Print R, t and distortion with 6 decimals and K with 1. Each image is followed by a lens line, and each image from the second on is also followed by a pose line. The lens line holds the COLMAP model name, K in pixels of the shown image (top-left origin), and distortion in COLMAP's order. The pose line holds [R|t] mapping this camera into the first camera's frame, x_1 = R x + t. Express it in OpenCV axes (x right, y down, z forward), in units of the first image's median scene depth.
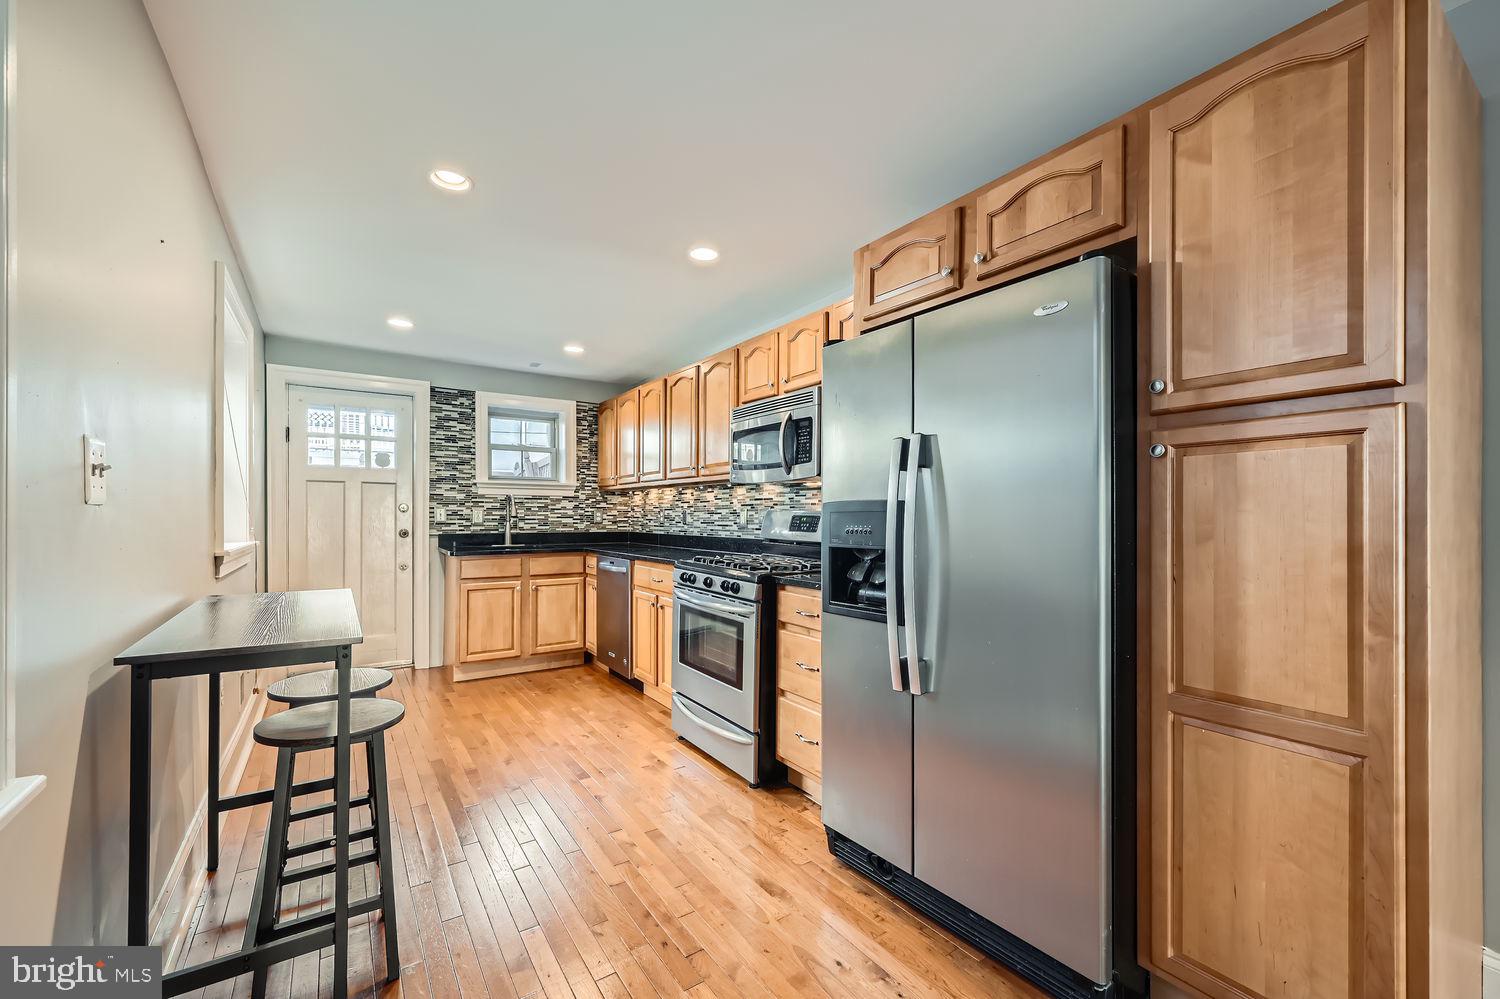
lens RADIAL K [[600.5, 0, 749.5], [0, 600.5, 514.4], [0, 0, 1]] dist [-0.000218, 0.000103]
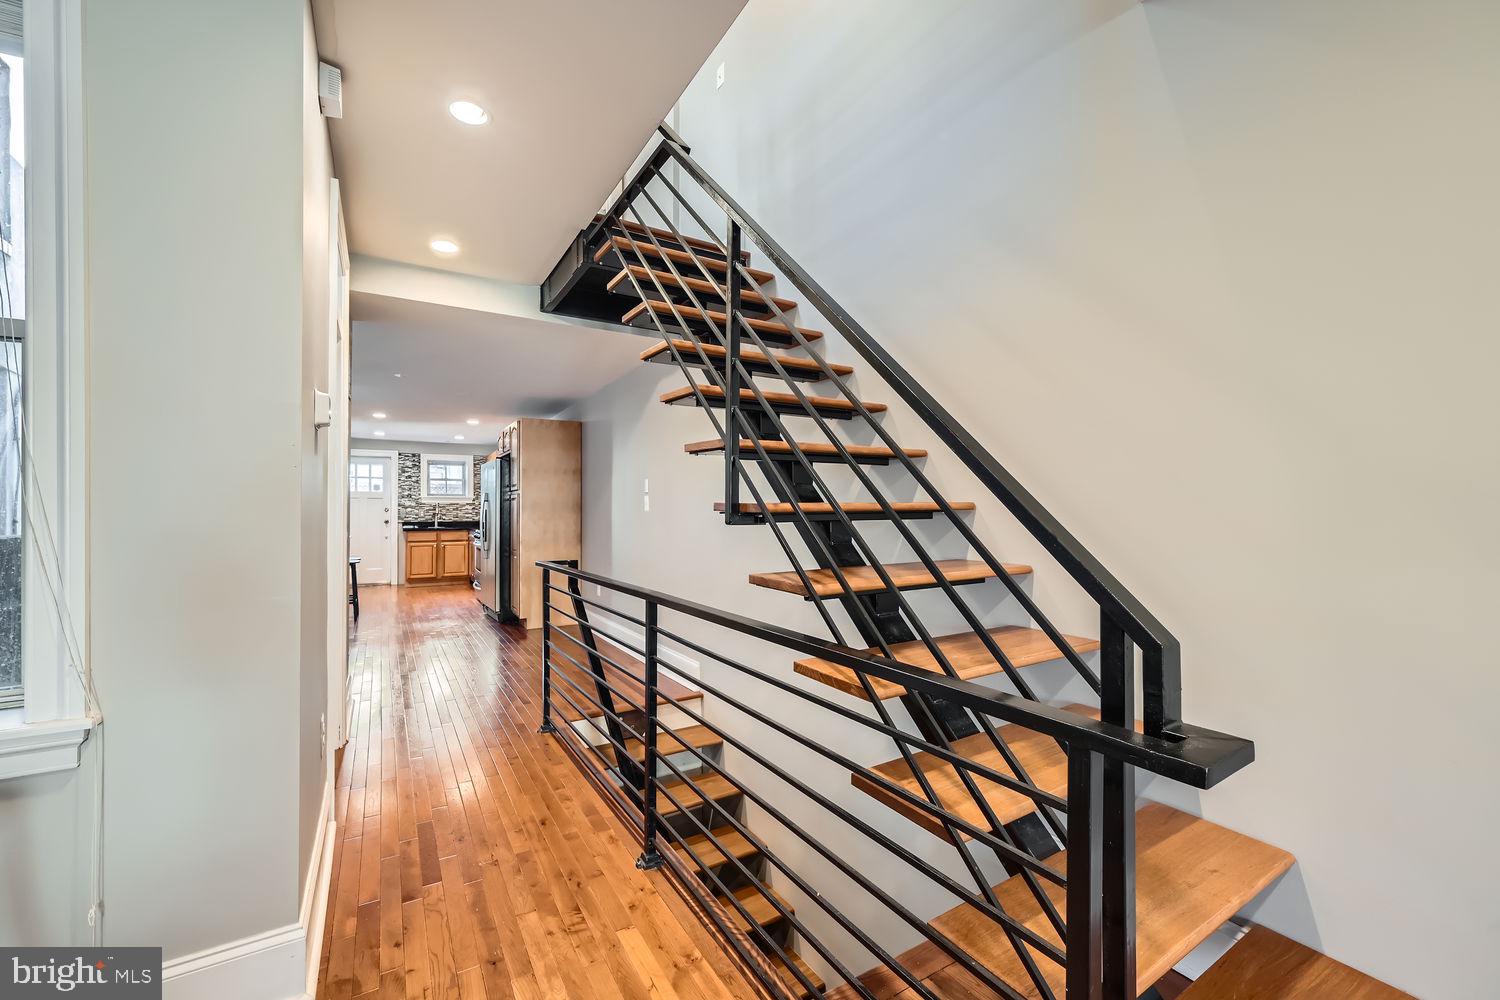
lens RADIAL K [[605.0, 0, 750.0], [0, 605.0, 500.0], [0, 0, 1]] dist [0.000204, 0.000039]
pose [[0.998541, -0.006516, -0.053605, 0.837547], [0.005725, 0.999873, -0.014906, -0.006077], [0.053696, 0.014578, 0.998451, -1.089285]]
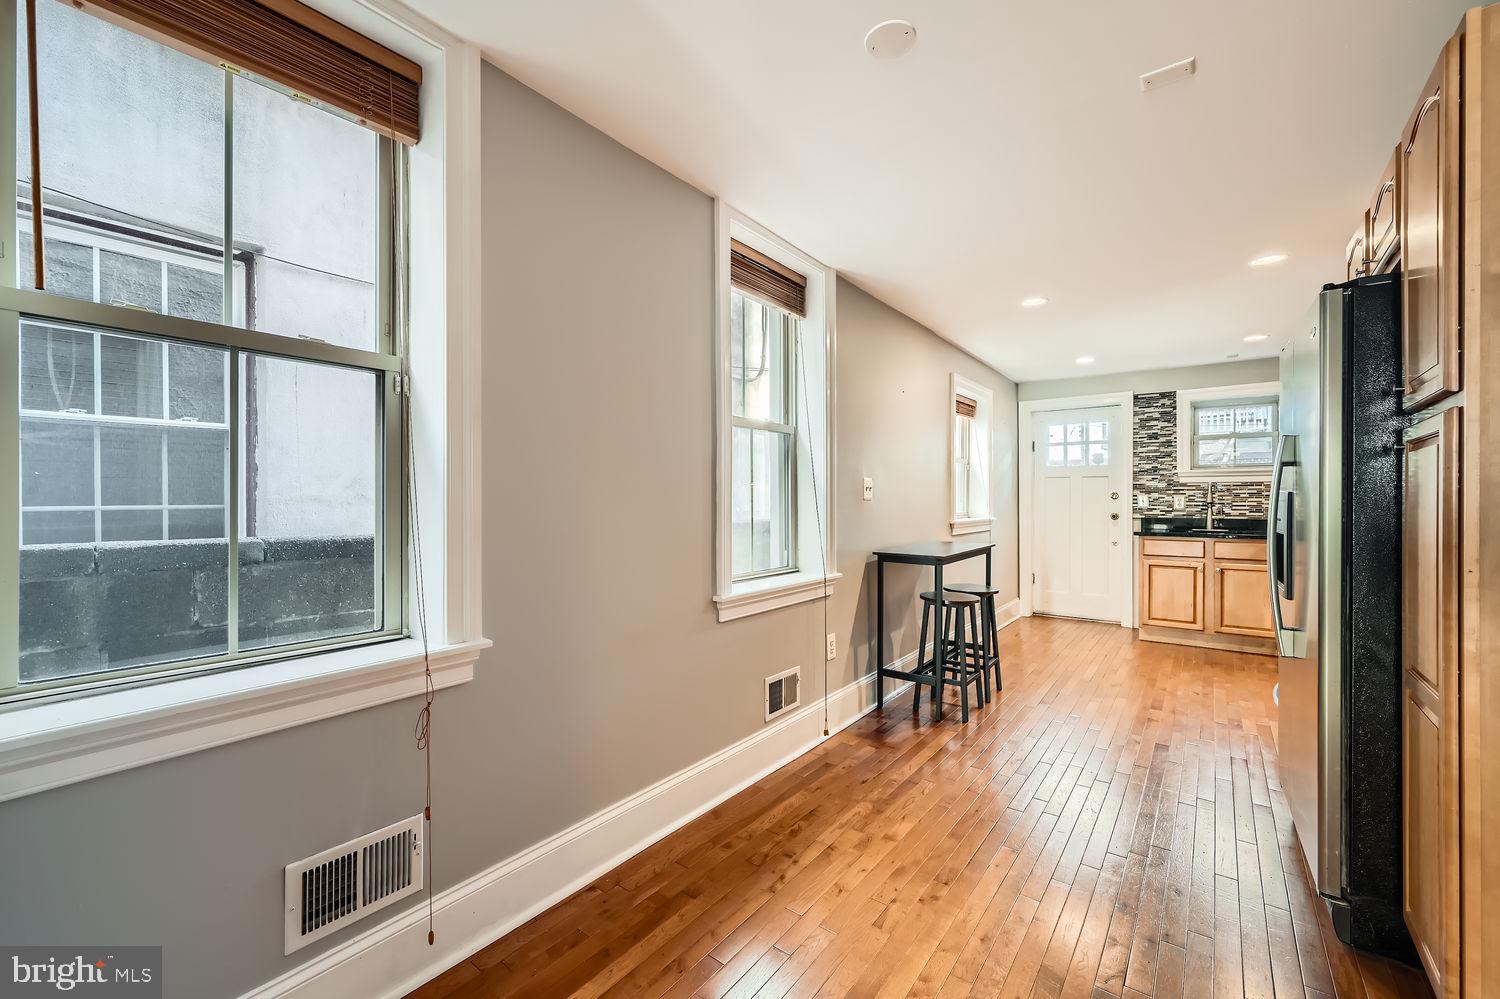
lens RADIAL K [[613.4, 0, 721.8], [0, 613.4, 501.5], [0, 0, 1]] dist [0.000237, 0.000035]
pose [[0.287358, 0.001858, -0.957822, 0.411823], [0.003733, 0.999988, 0.003059, -0.005677], [0.957816, -0.004455, 0.287347, -0.148065]]
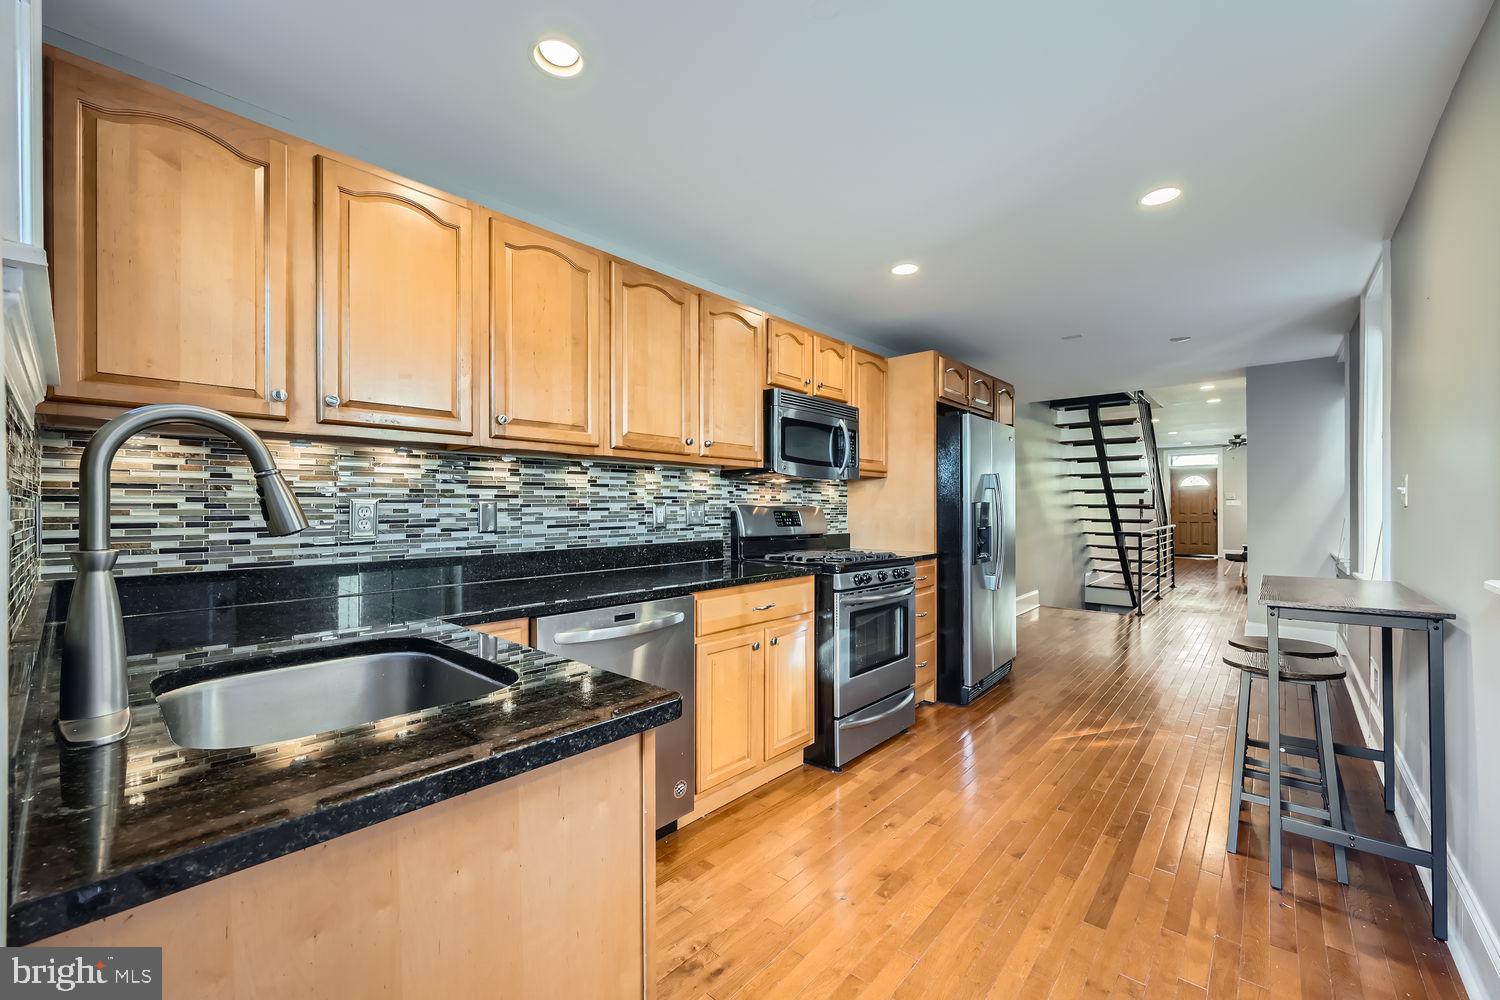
lens RADIAL K [[617.5, 0, 748.7], [0, 617.5, 497.2], [0, 0, 1]] dist [-0.000112, 0.000022]
pose [[-0.254166, 0.009912, 0.967110, -0.651364], [-0.002284, 0.999939, -0.010849, -0.006877], [-0.967158, -0.004966, -0.254128, 0.933660]]
